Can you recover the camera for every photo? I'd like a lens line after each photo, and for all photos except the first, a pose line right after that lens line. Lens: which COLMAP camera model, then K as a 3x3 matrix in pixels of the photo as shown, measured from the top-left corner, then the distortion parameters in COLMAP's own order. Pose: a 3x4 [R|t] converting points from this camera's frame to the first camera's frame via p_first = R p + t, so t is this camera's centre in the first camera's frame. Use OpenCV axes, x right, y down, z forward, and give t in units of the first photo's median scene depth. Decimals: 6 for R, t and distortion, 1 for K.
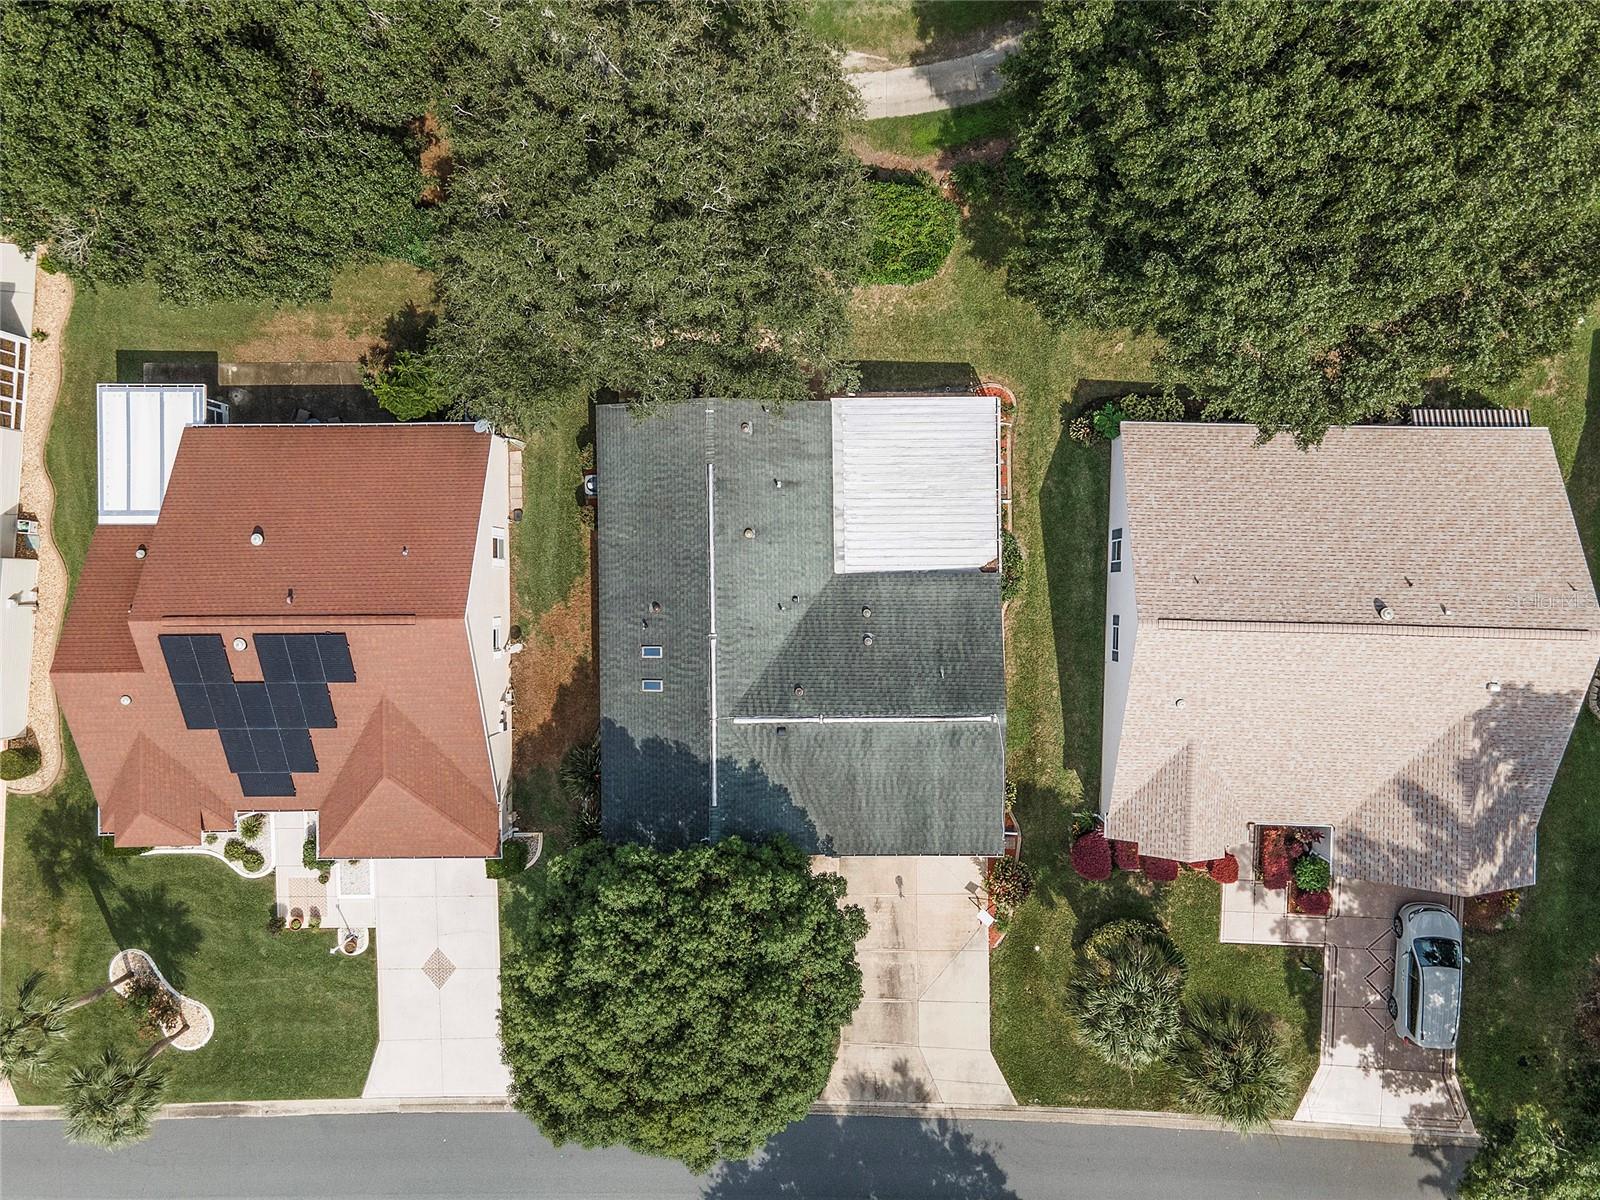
lens RADIAL K [[1196.2, 0, 812.1], [0, 1196.2, 594.0], [0, 0, 1]] dist [0.046882, 0.015517]
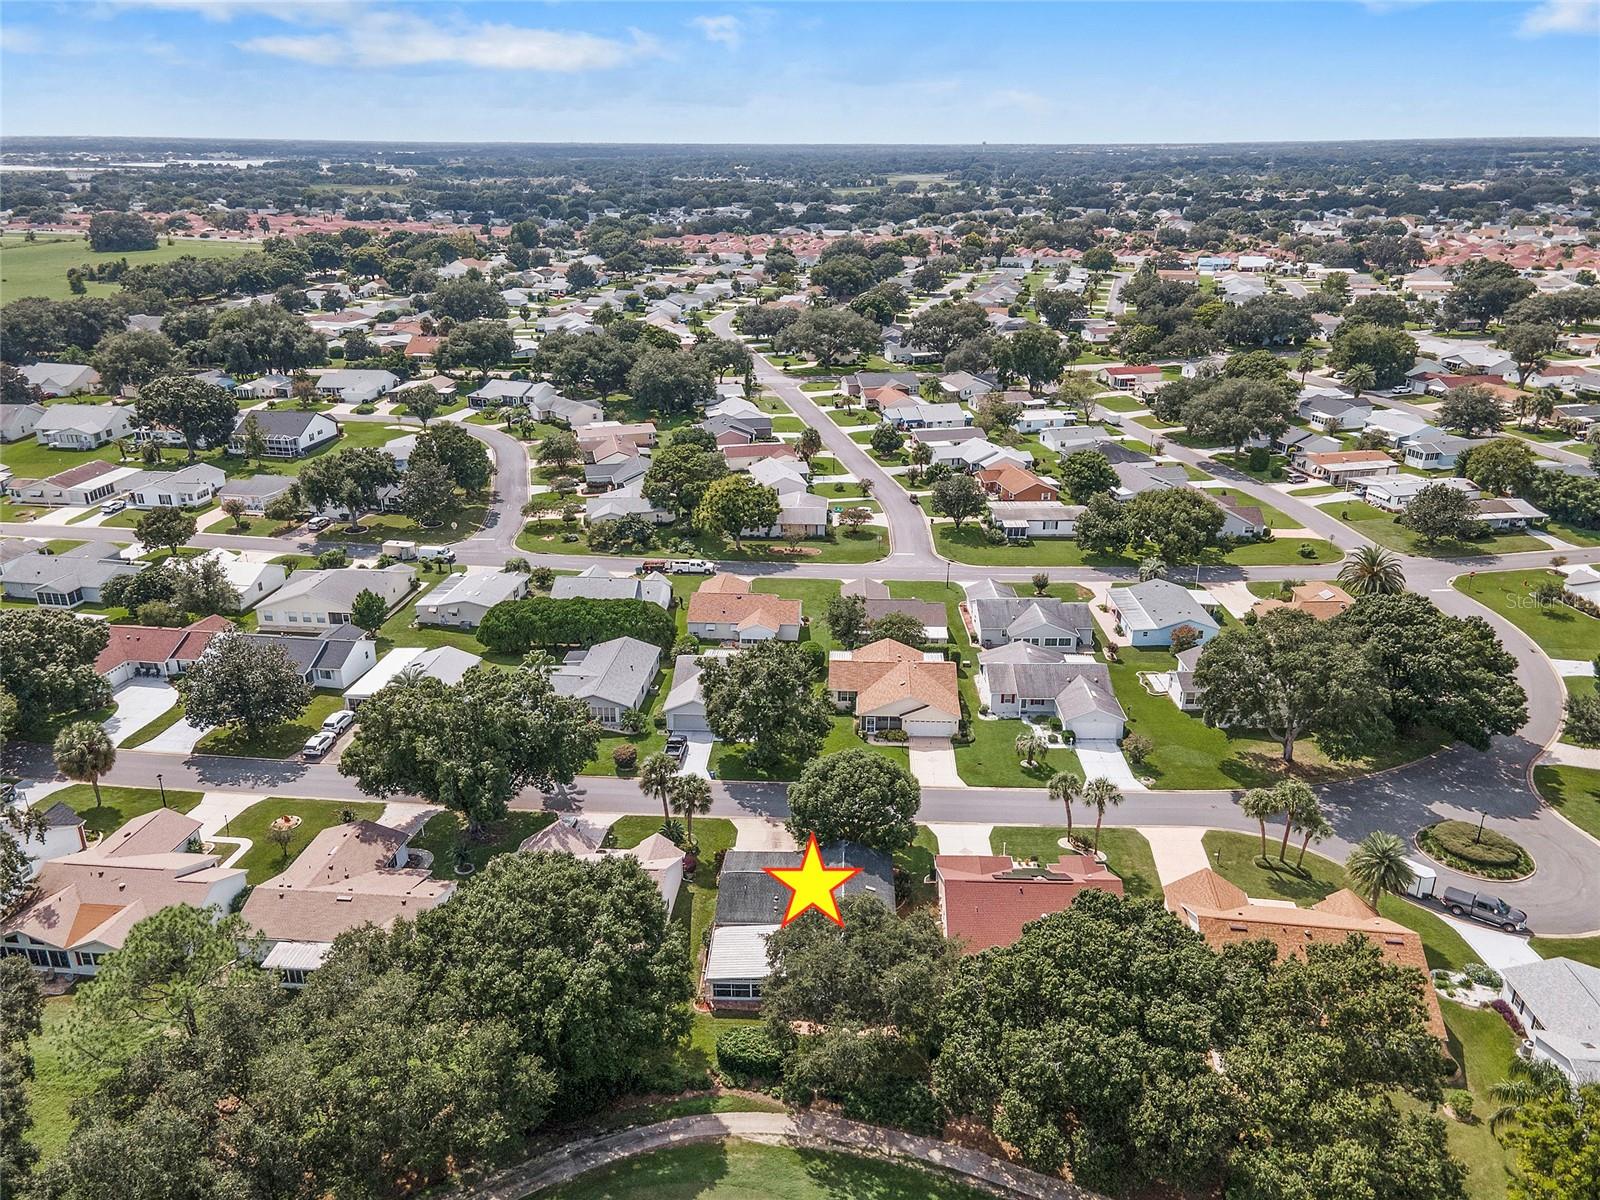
lens RADIAL K [[1196.2, 0, 814.4], [0, 1196.2, 594.8], [0, 0, 1]] dist [0.046882, 0.015517]
pose [[-0.998648, 0.020096, 0.047931, -0.142105], [0.037178, -0.368228, 0.928992, -1.810041], [0.036318, 0.929518, 0.366983, -0.362421]]
